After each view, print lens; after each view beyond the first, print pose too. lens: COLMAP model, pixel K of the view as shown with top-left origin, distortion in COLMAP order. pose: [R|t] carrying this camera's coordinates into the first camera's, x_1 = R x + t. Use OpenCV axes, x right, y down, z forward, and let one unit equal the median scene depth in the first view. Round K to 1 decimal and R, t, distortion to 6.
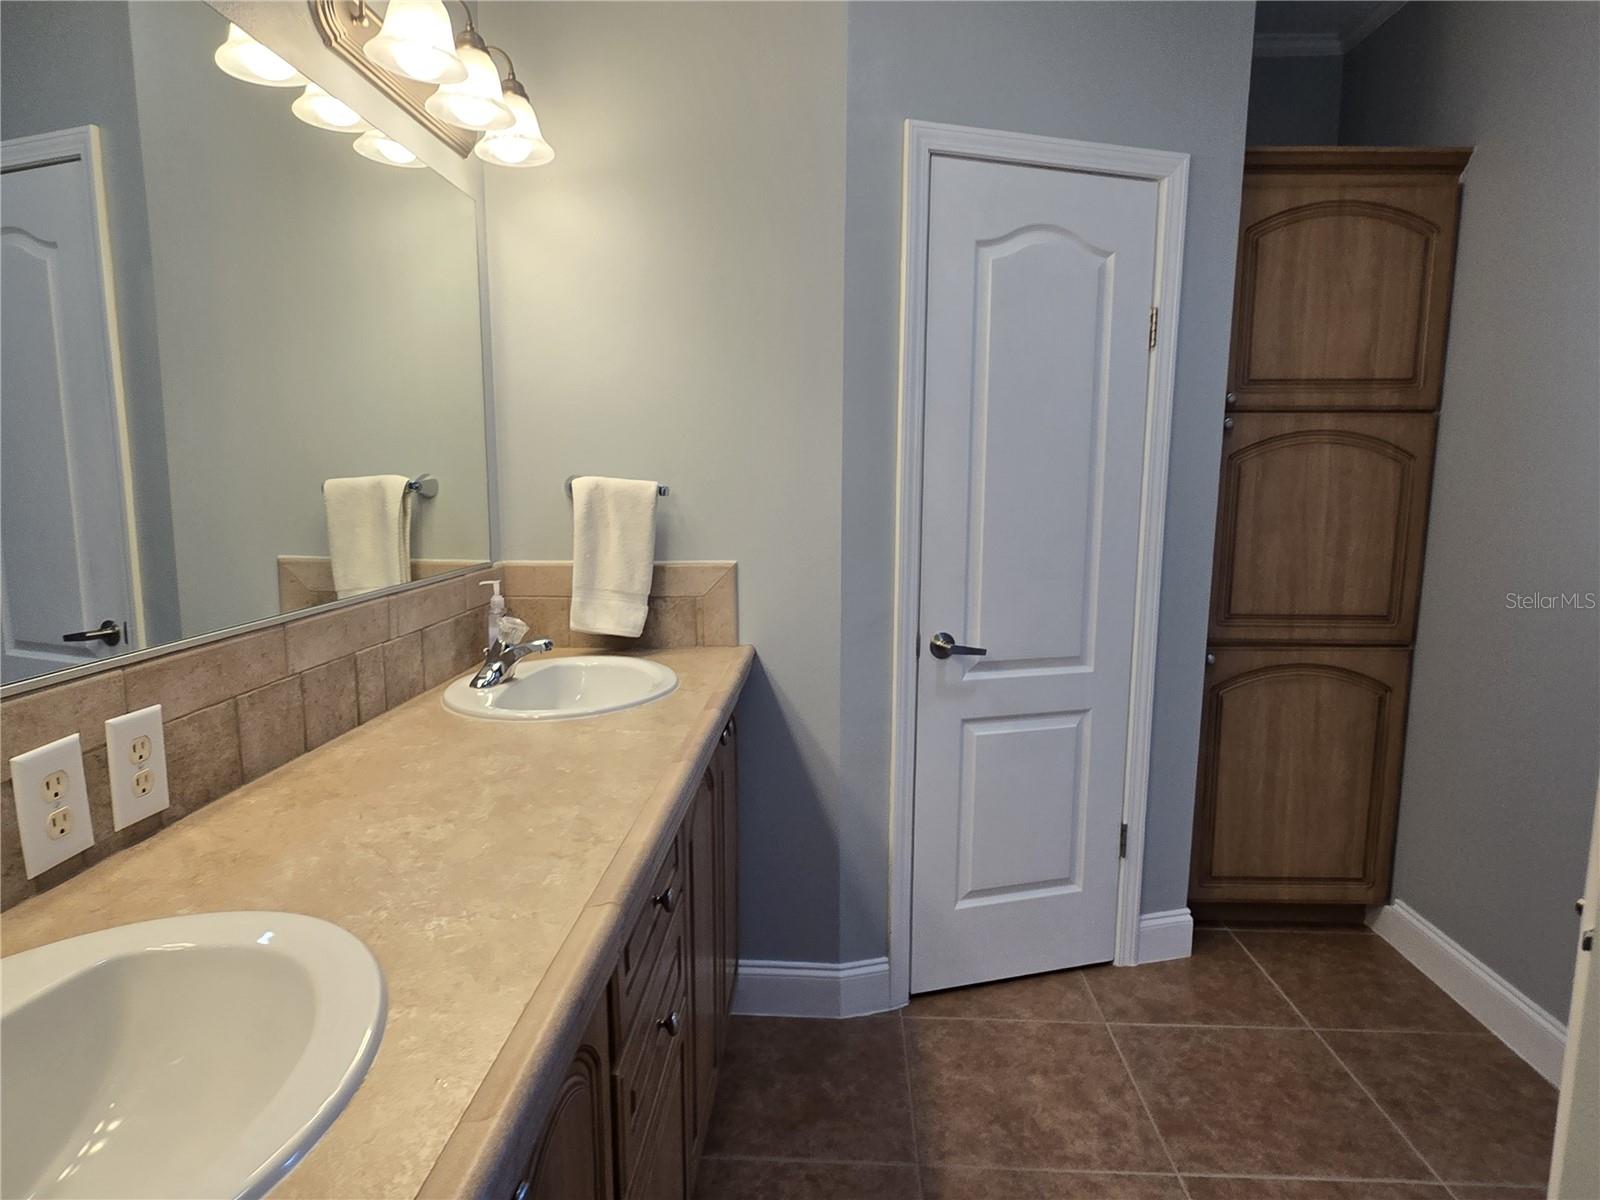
lens RADIAL K [[933.5, 0, 802.3], [0, 933.5, 597.4], [0, 0, 1]] dist [-0.001840, 0.002487]
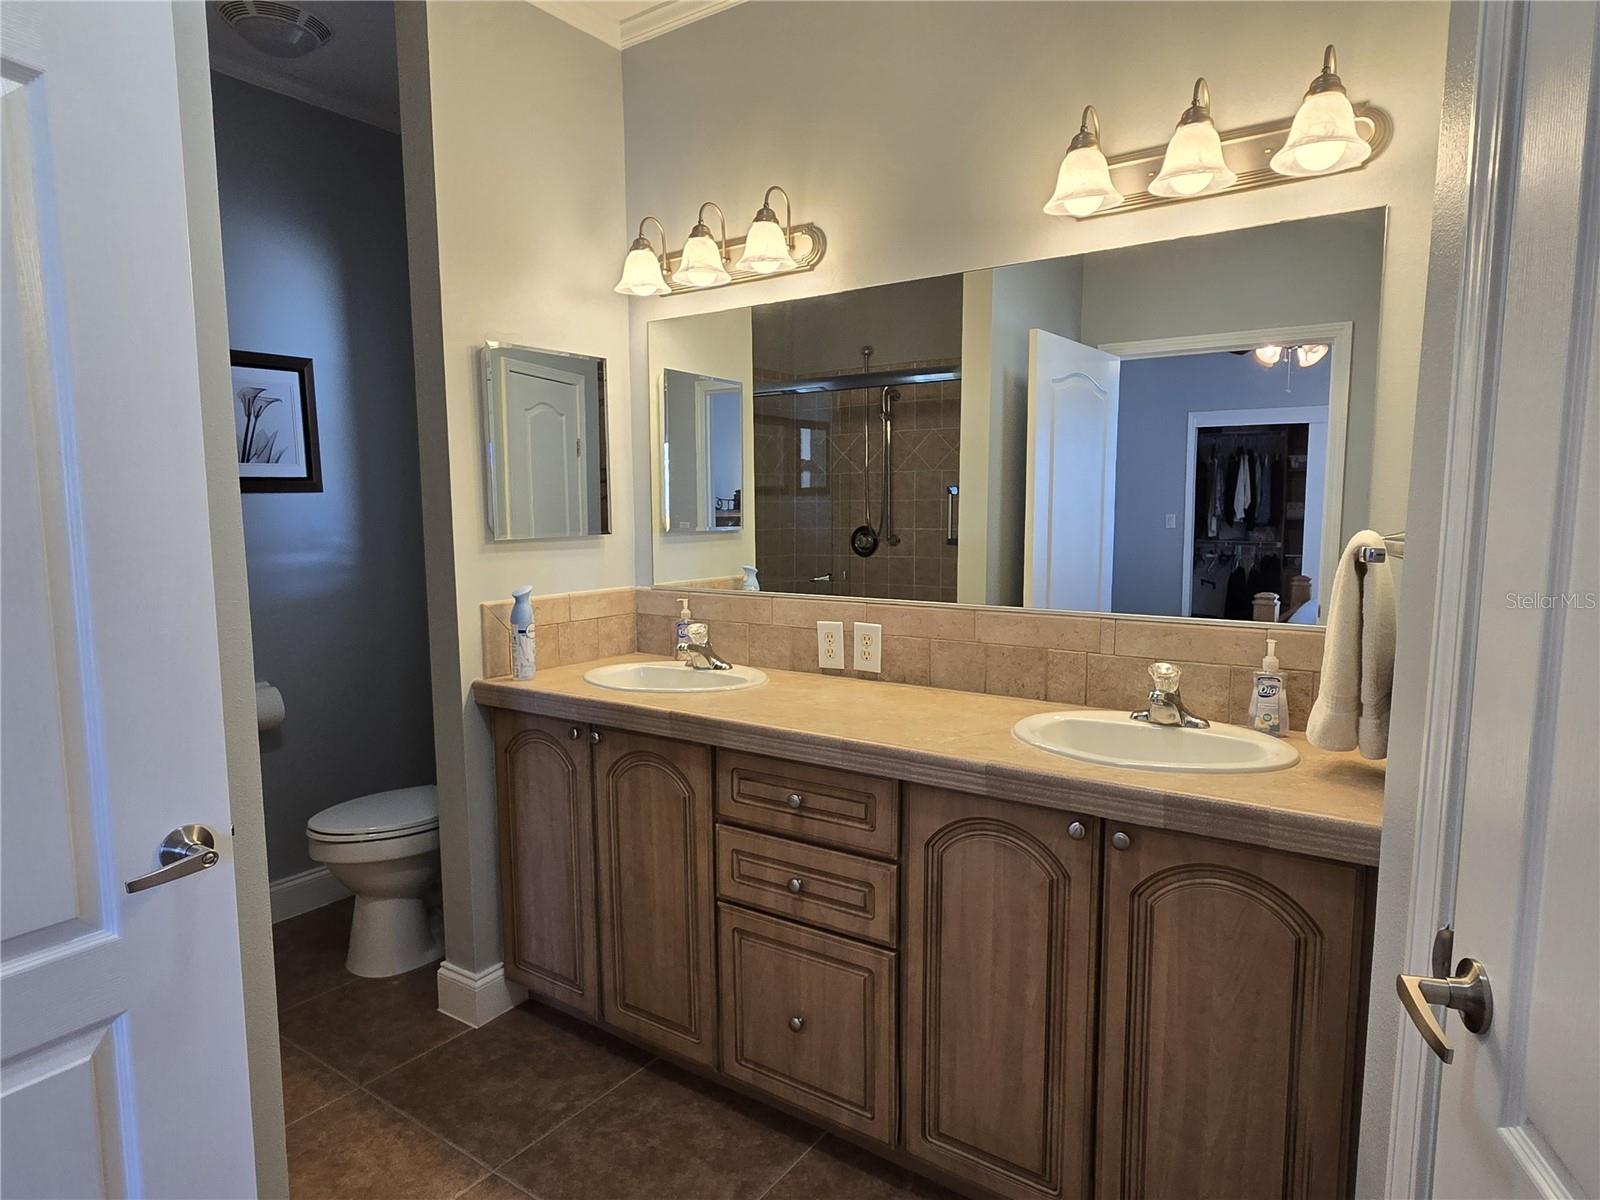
lens RADIAL K [[933.5, 0, 799.8], [0, 933.5, 607.5], [0, 0, 1]] dist [-0.001840, 0.002487]
pose [[-0.529027, 0.091875, -0.843617, 1.264967], [-0.112407, 0.977775, 0.176976, -0.293689], [0.841127, 0.188453, -0.506942, 1.945955]]
